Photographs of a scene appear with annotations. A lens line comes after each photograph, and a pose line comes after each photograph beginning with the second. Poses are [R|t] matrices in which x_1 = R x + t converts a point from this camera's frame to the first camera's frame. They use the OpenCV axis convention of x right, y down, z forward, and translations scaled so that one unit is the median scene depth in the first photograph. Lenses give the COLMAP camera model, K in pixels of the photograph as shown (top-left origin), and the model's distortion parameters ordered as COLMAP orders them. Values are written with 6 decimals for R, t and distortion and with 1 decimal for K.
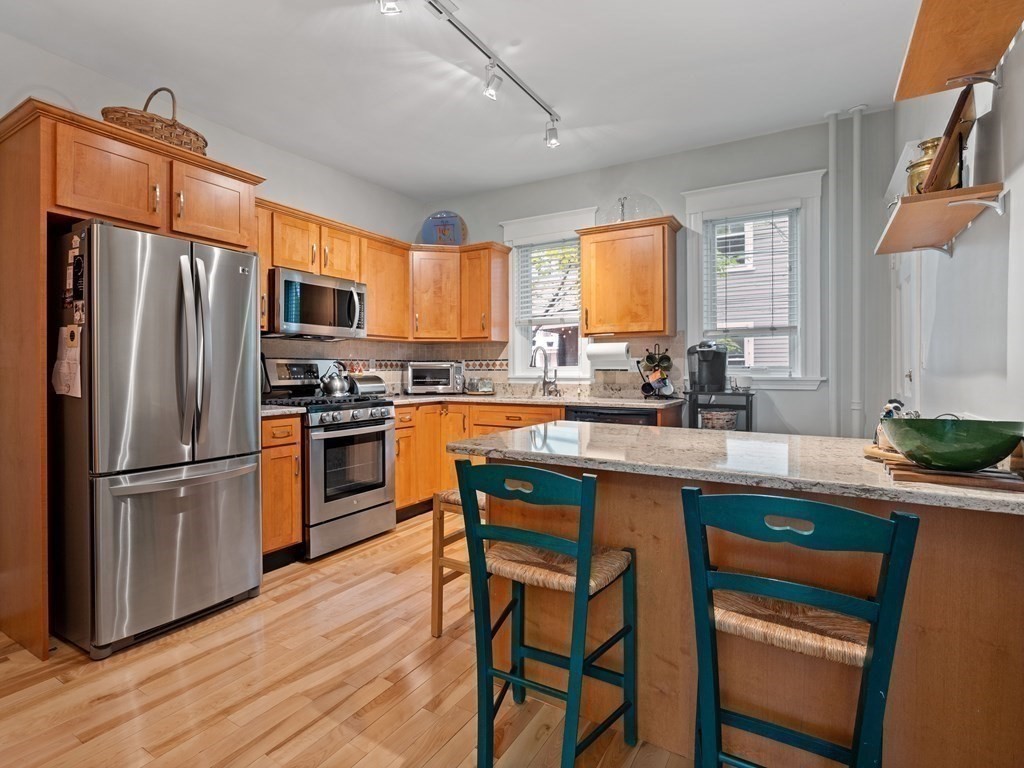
lens RADIAL K [[529.7, 0, 453.3], [0, 529.7, 368.7], [0, 0, 1]] dist [-0.002472, -0.000274]
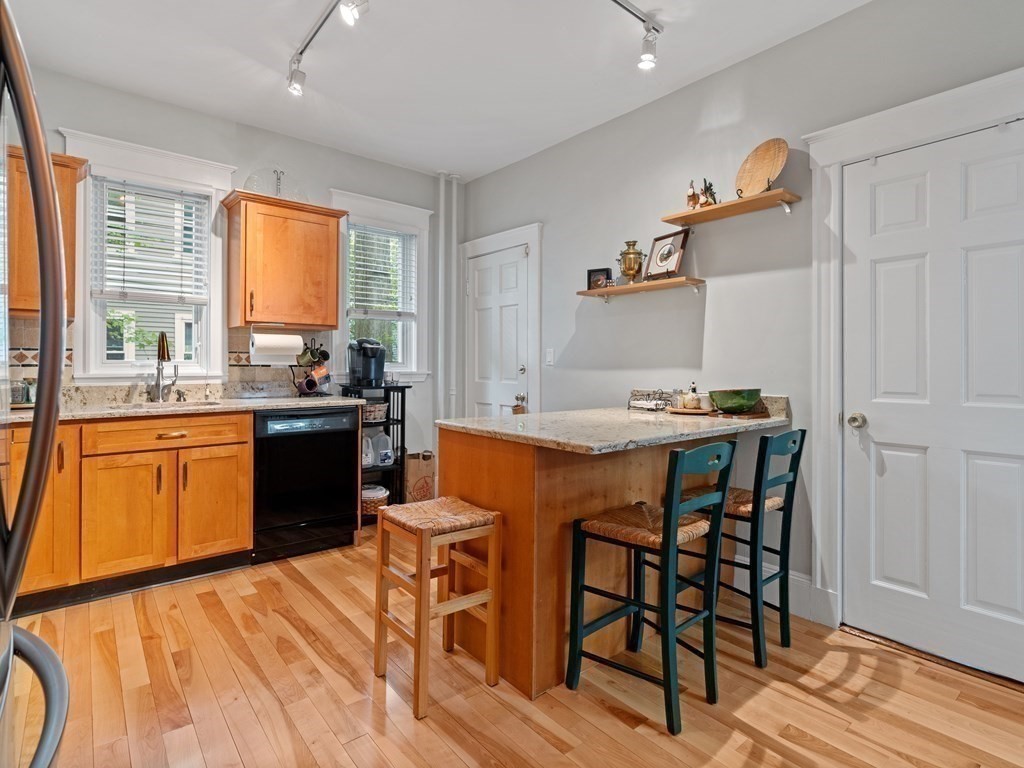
lens RADIAL K [[528.0, 0, 516.0], [0, 528.0, 358.7], [0, 0, 1]] dist [0.001776, 0.000517]
pose [[0.301515, 0.011652, 0.953390, -0.418247], [-0.003575, 0.999932, -0.011090, -0.000953], [-0.953455, -0.000064, 0.301536, 0.372837]]
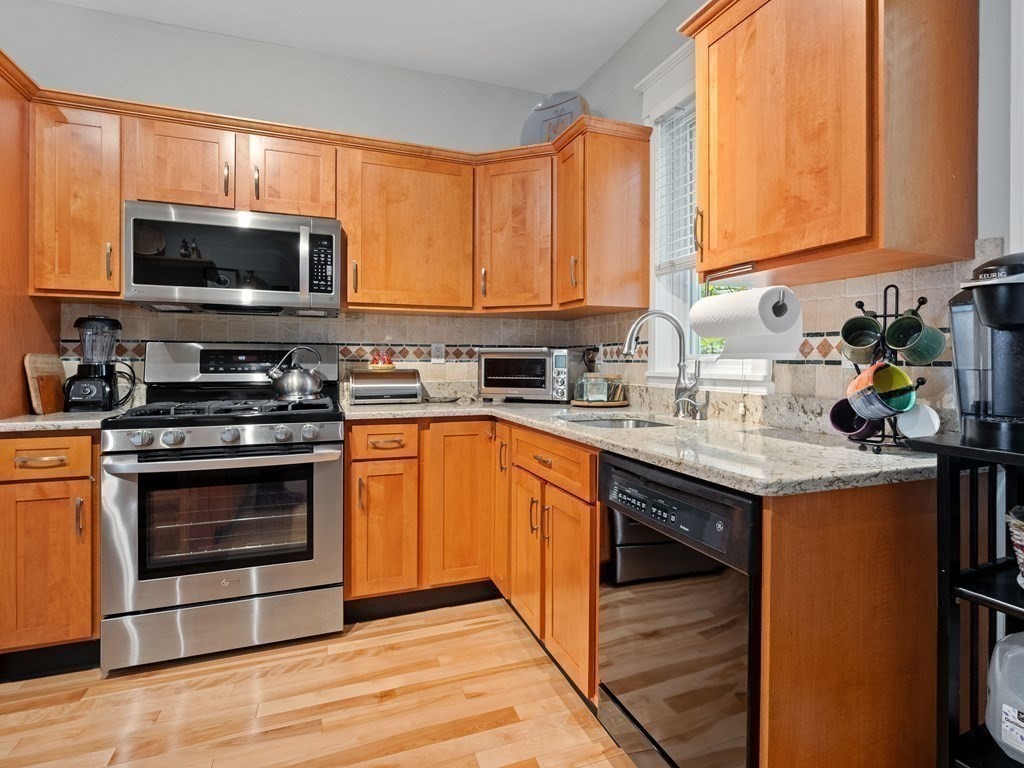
lens RADIAL K [[554.5, 0, 561.0], [0, 554.5, 365.5], [0, 0, 1]] dist [-0.003084, -0.000695]
pose [[0.840398, 0.008179, -0.541907, 0.406985], [-0.003606, 0.999948, 0.009501, 0.001794], [0.541957, -0.006030, 0.840385, 0.601870]]
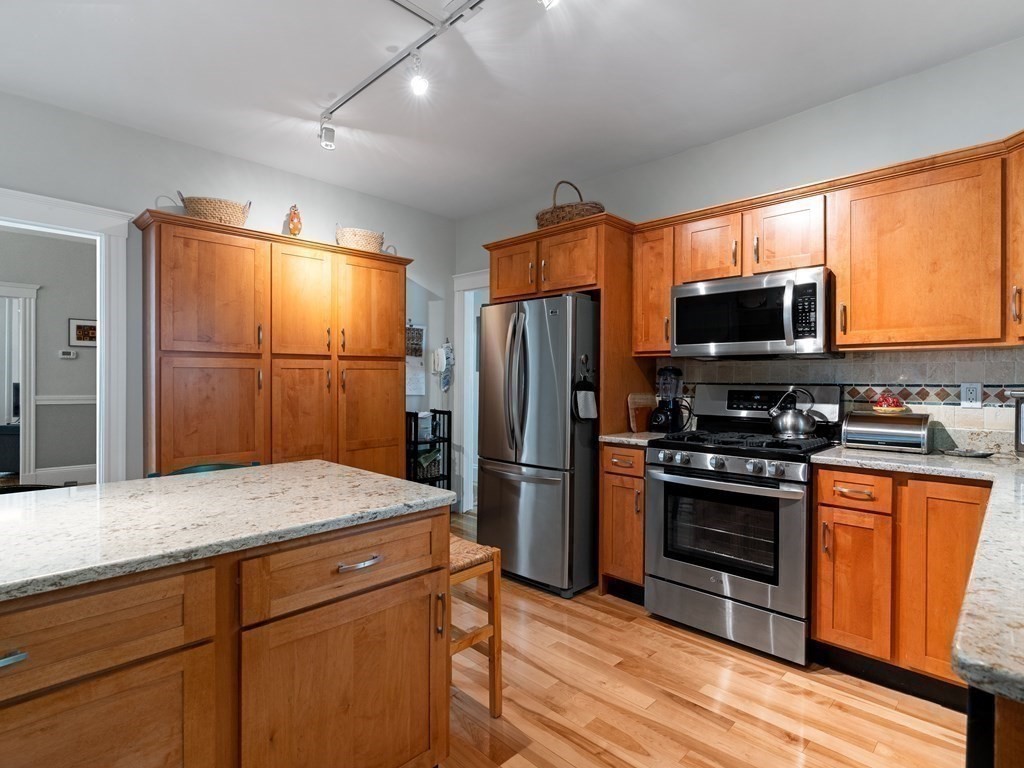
lens RADIAL K [[546.9, 0, 554.6], [0, 546.9, 379.3], [0, 0, 1]] dist [0.002043, 0.000288]
pose [[-0.155820, 0.001436, -0.987784, 0.532966], [-0.001738, 0.999997, 0.001728, -0.025912], [0.987784, 0.001986, -0.155817, 0.789270]]
